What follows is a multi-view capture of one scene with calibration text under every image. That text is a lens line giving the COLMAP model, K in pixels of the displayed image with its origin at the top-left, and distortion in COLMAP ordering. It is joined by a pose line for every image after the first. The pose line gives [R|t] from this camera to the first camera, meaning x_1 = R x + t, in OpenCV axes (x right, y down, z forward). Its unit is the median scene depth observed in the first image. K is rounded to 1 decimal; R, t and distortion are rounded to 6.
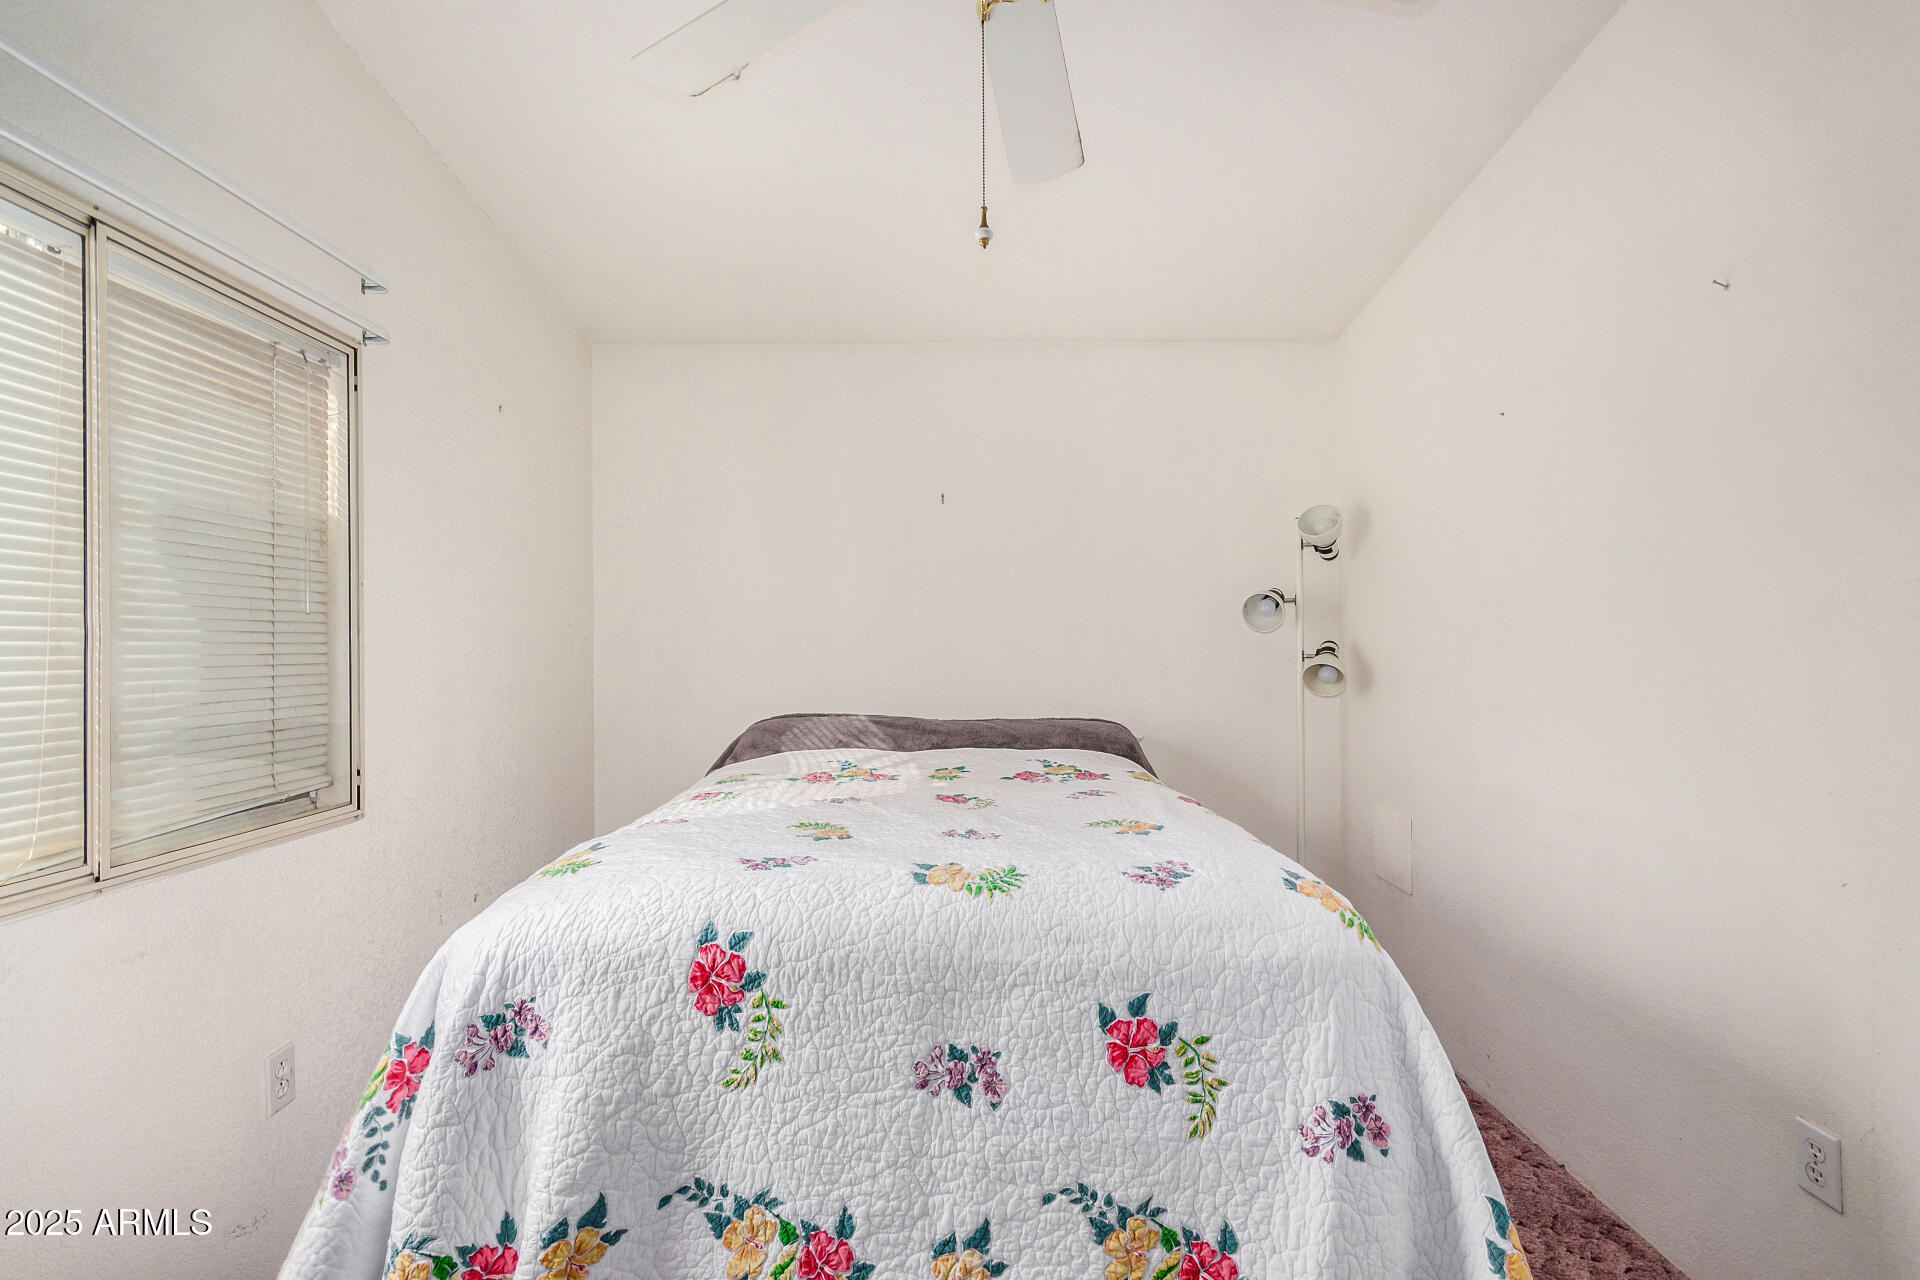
lens RADIAL K [[892.0, 0, 960.1], [0, 892.0, 634.2], [0, 0, 1]] dist [0.008923, 0.000427]
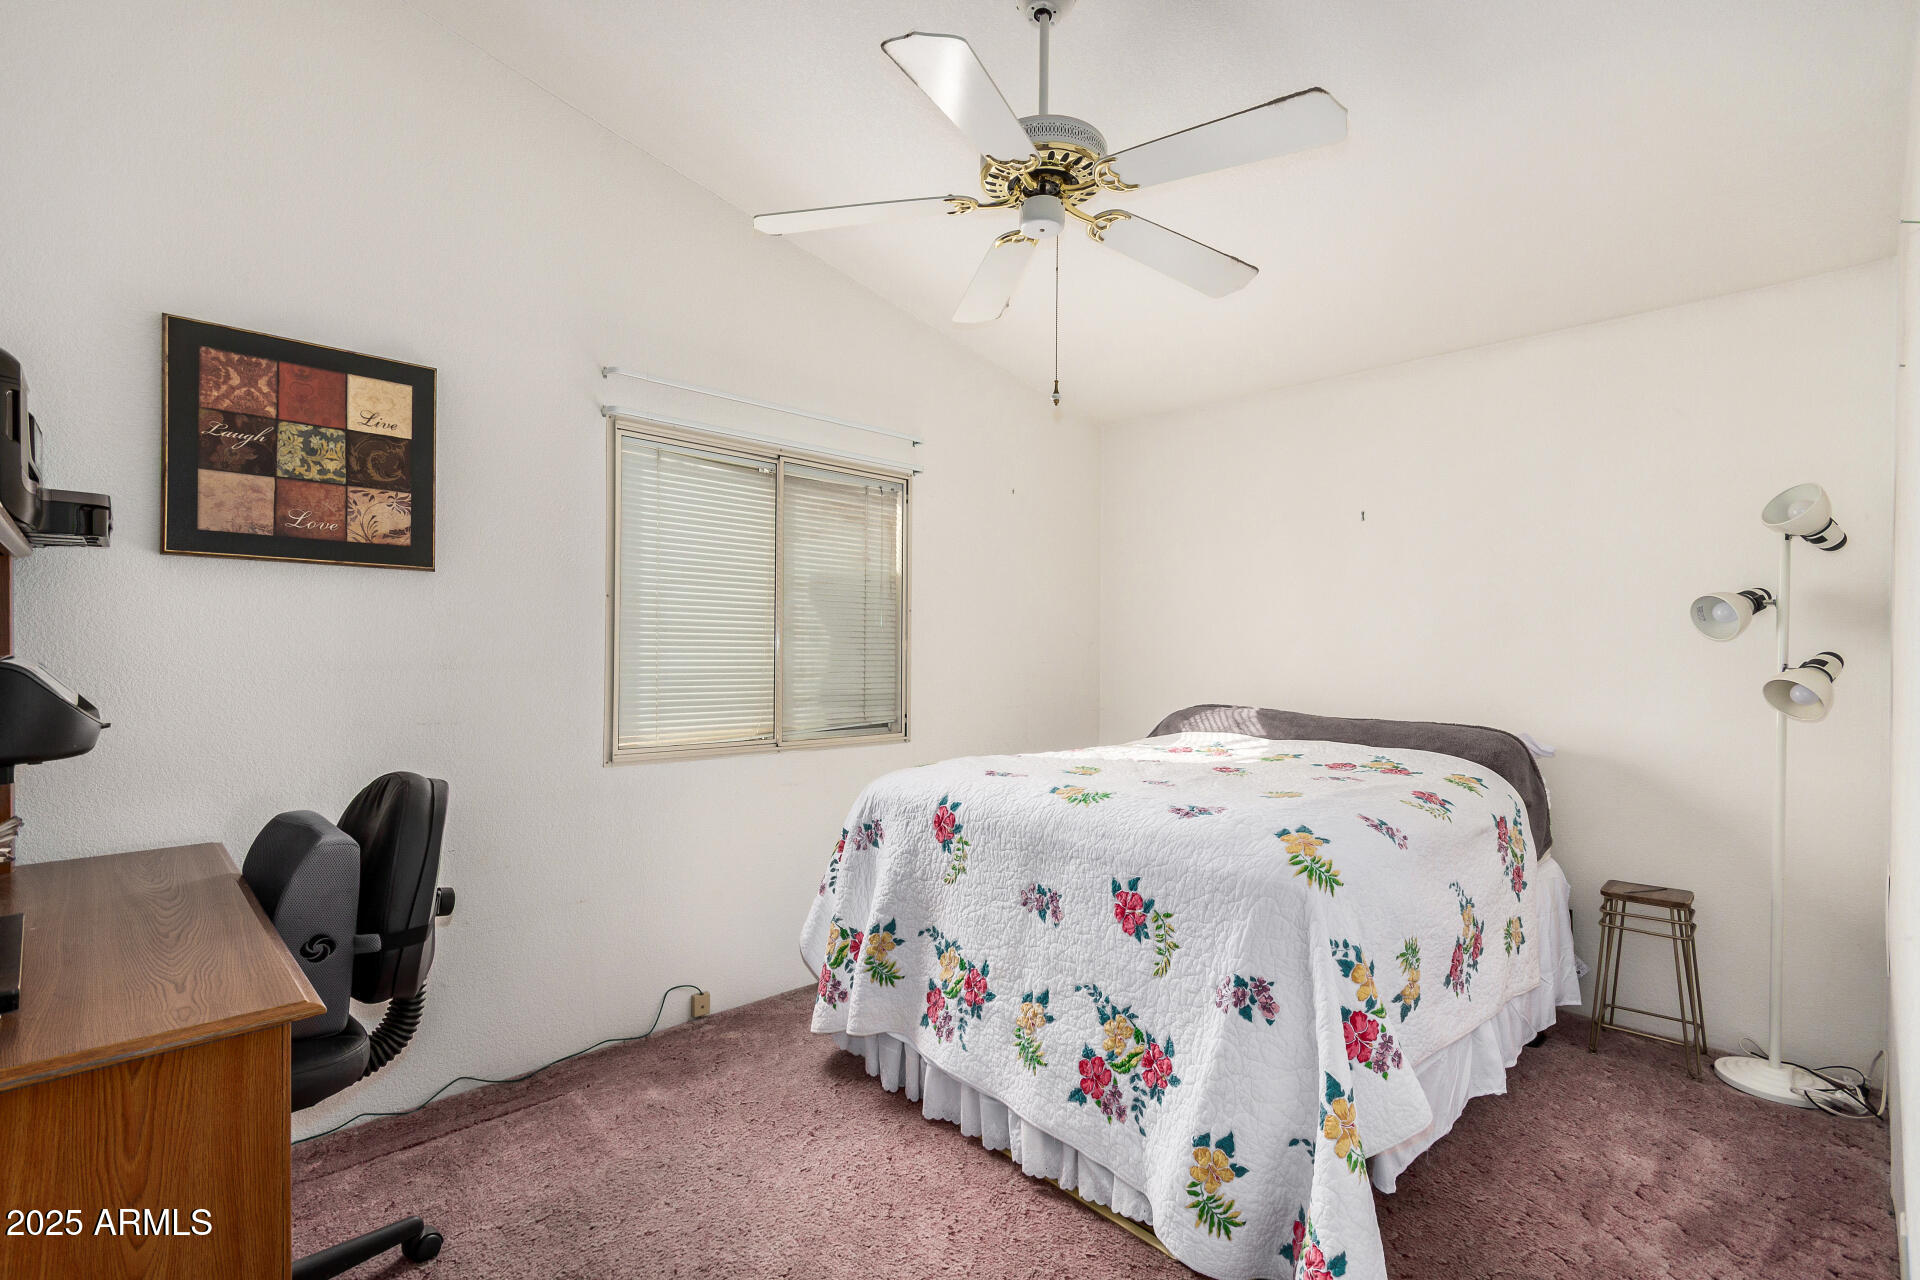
lens RADIAL K [[892.0, 0, 960.4], [0, 892.0, 647.1], [0, 0, 1]] dist [0.008923, 0.000427]
pose [[0.699566, 0.010411, -0.714492, 1.087808], [-0.005084, 0.999941, 0.009592, -0.002113], [0.714550, -0.003078, 0.699578, -0.279429]]
